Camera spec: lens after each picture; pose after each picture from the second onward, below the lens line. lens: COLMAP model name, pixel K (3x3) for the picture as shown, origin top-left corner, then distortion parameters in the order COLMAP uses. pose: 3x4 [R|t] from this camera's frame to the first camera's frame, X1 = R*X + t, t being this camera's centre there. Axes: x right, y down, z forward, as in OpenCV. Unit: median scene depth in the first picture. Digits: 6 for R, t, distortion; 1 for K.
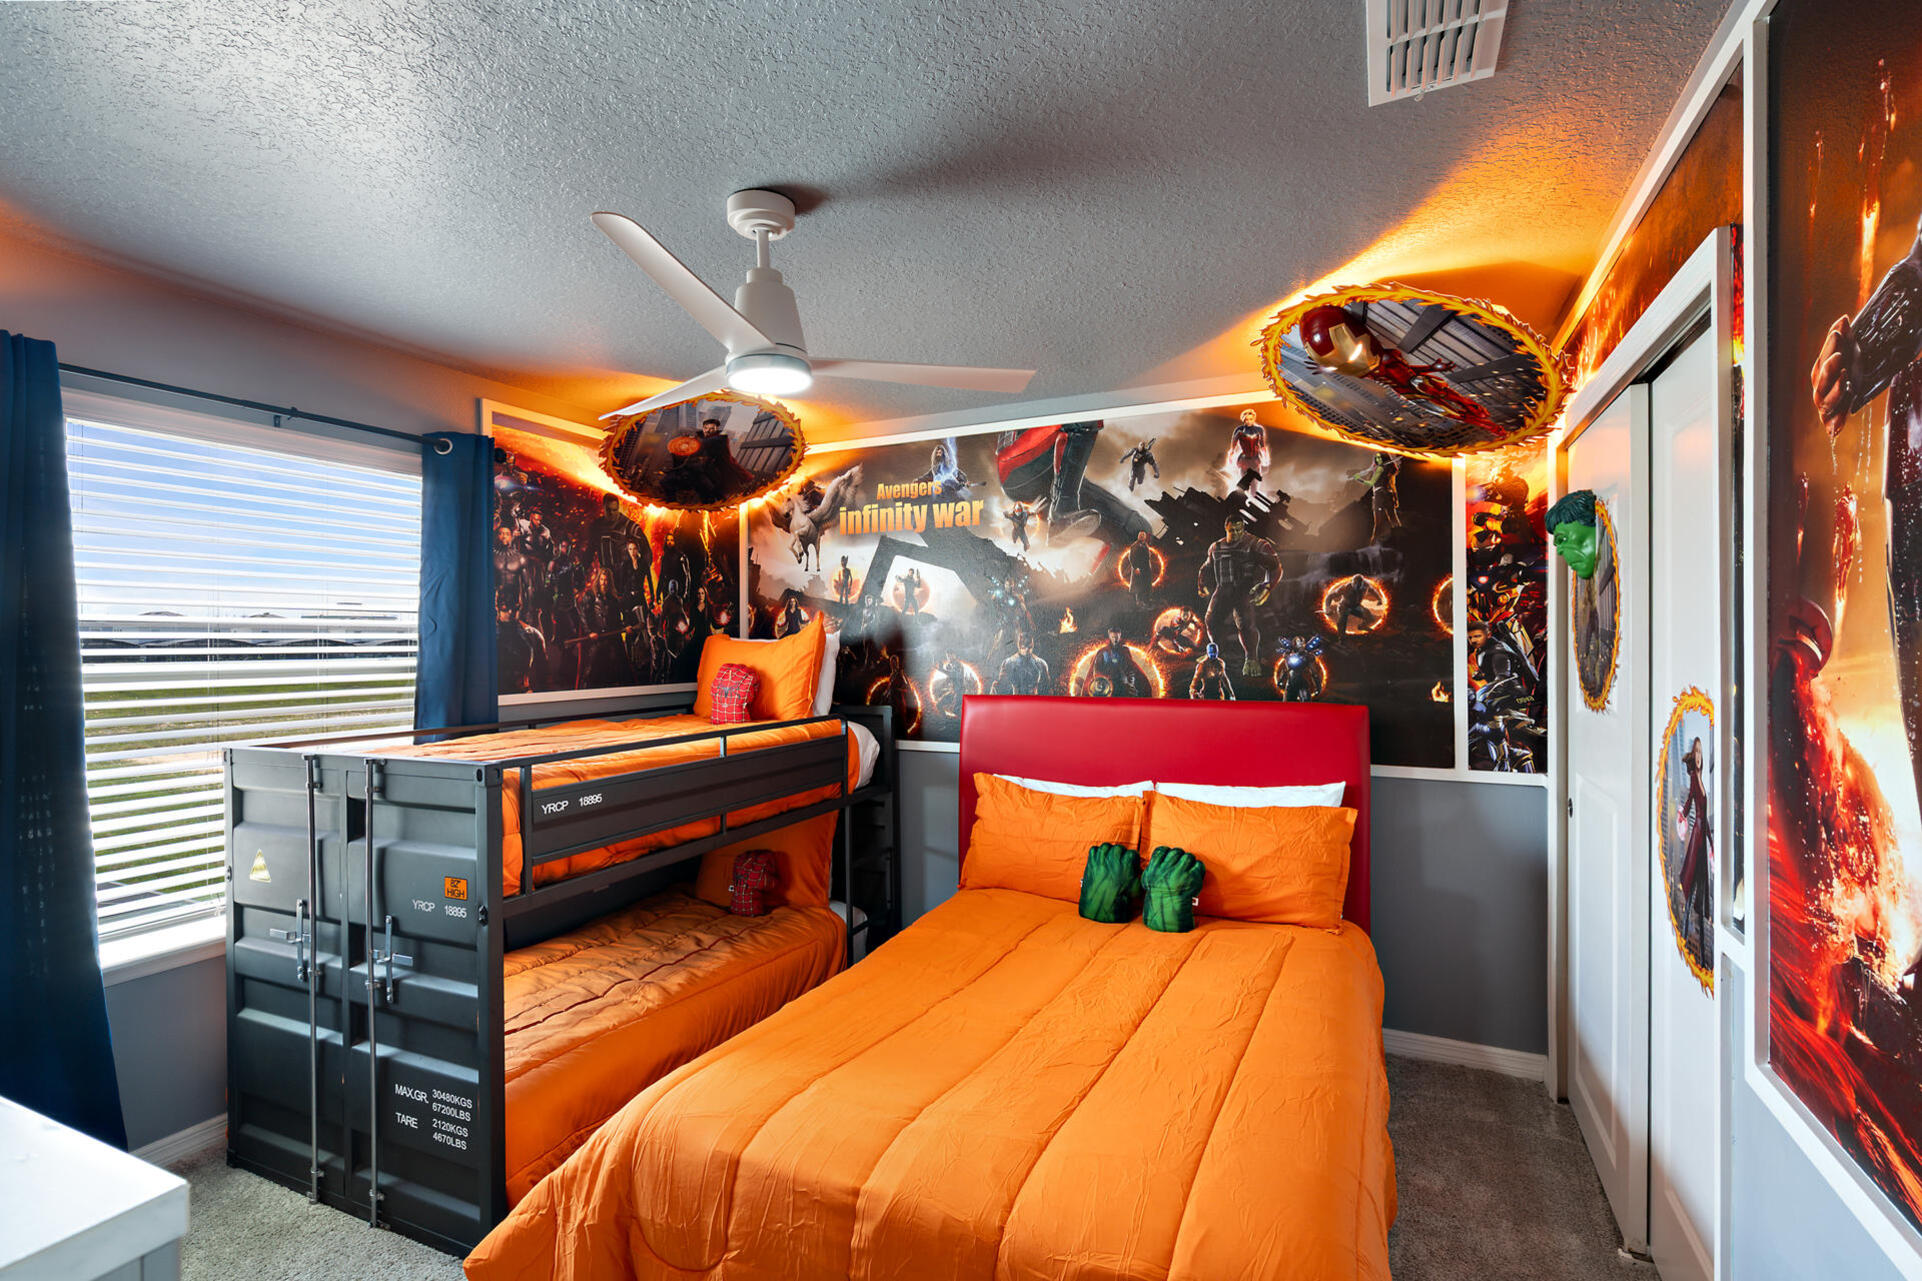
lens RADIAL K [[872.6, 0, 963.7], [0, 872.6, 638.3], [0, 0, 1]] dist [-0.004974, 0.000738]
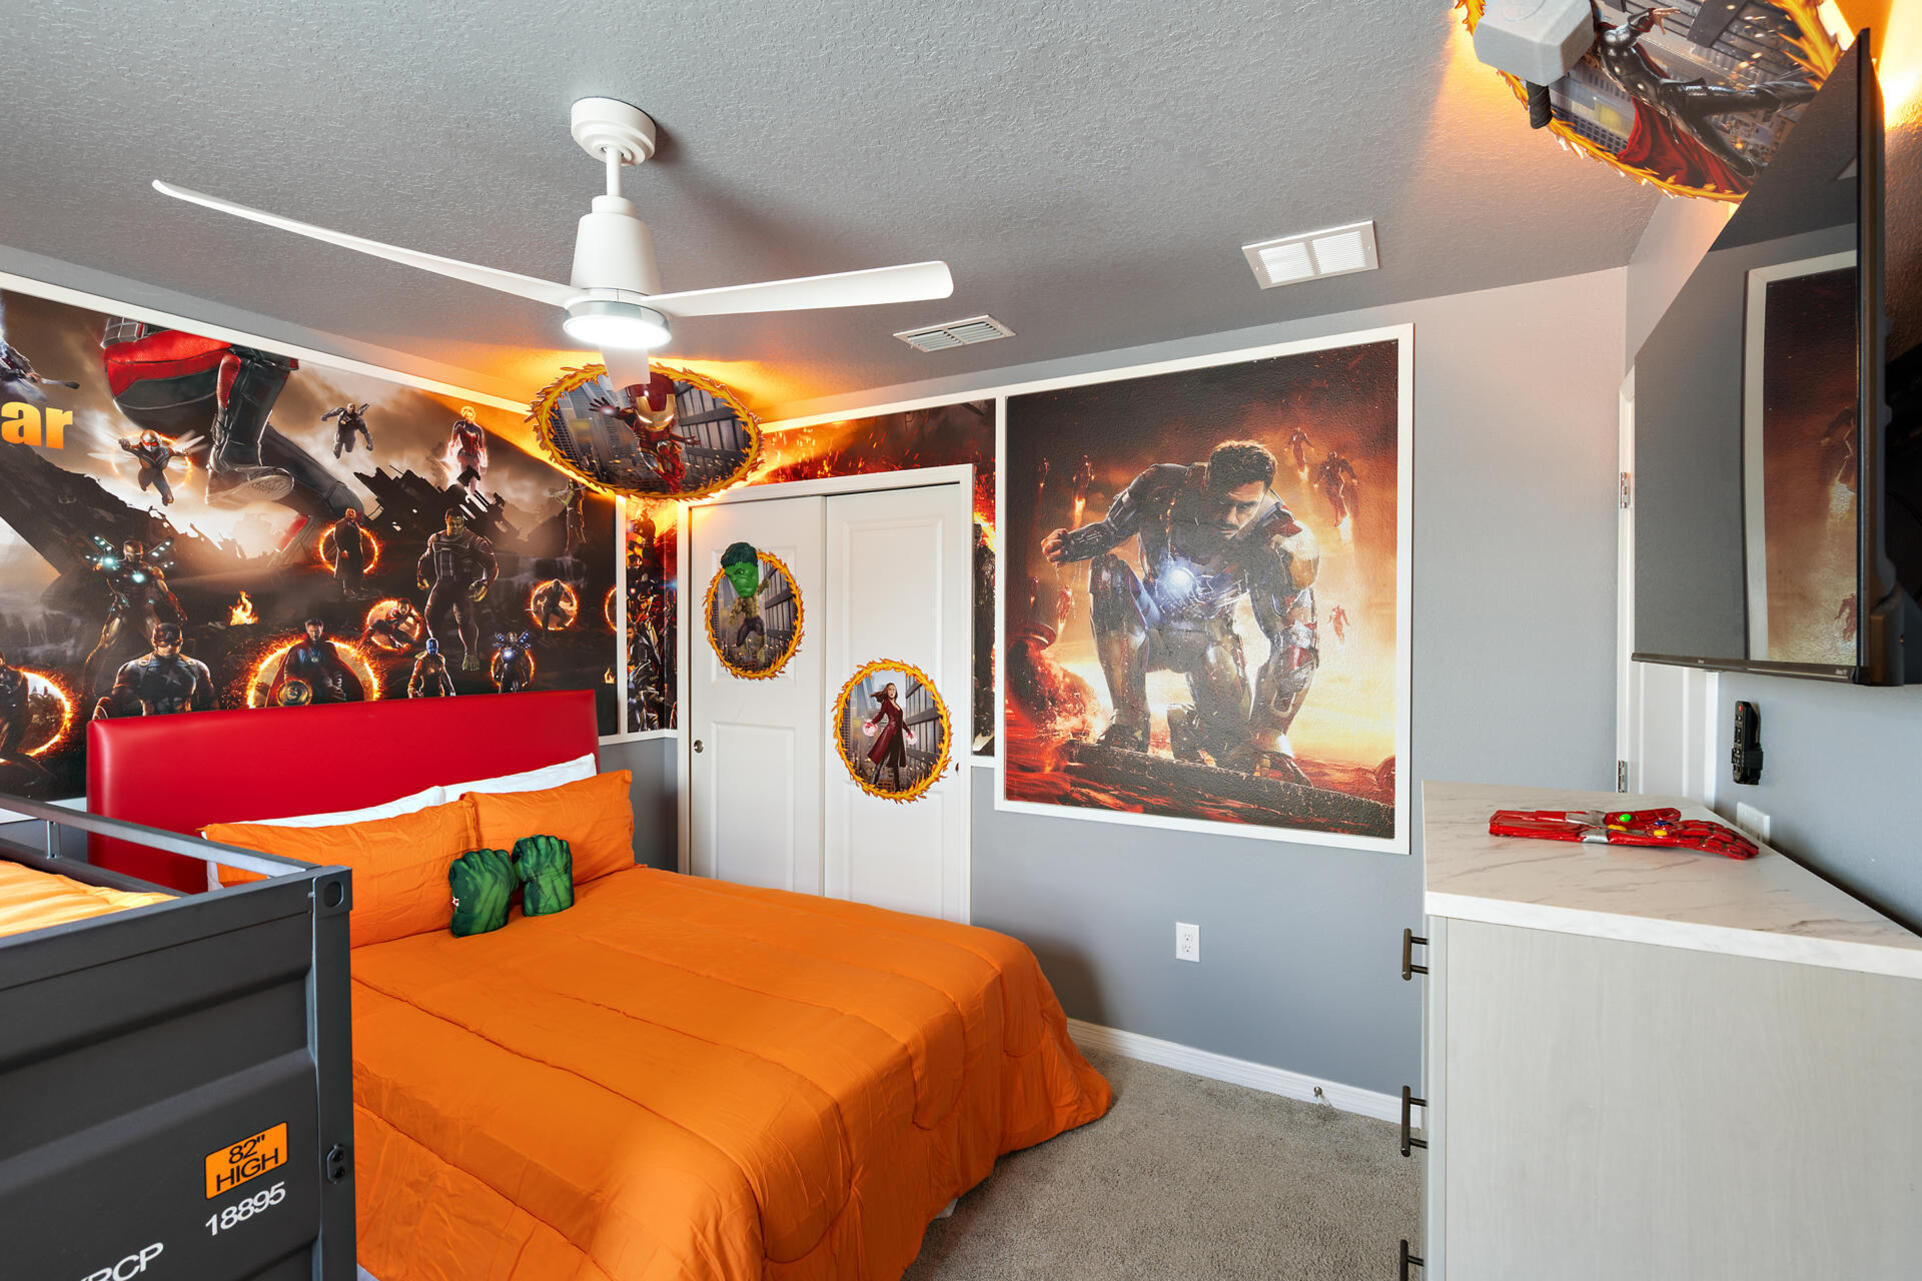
lens RADIAL K [[872.6, 0, 953.3], [0, 872.6, 643.2], [0, 0, 1]] dist [-0.004974, 0.000738]
pose [[0.071037, -0.006963, 0.997449, -0.613653], [-0.004657, 0.999962, 0.007312, 0.001296], [-0.997463, -0.005165, 0.071002, 0.351841]]
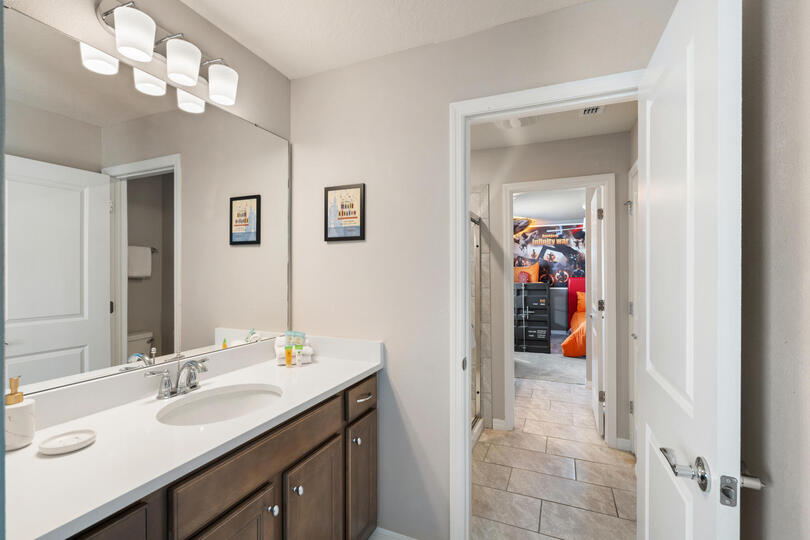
lens RADIAL K [[367.7, 0, 403.5], [0, 367.7, 270.8], [0, 0, 1]] dist [-0.004974, 0.000738]
pose [[0.999550, -0.000646, 0.029991, -1.080637], [0.000525, 0.999992, 0.004069, 0.017667], [-0.029994, -0.004052, 0.999542, -1.177481]]
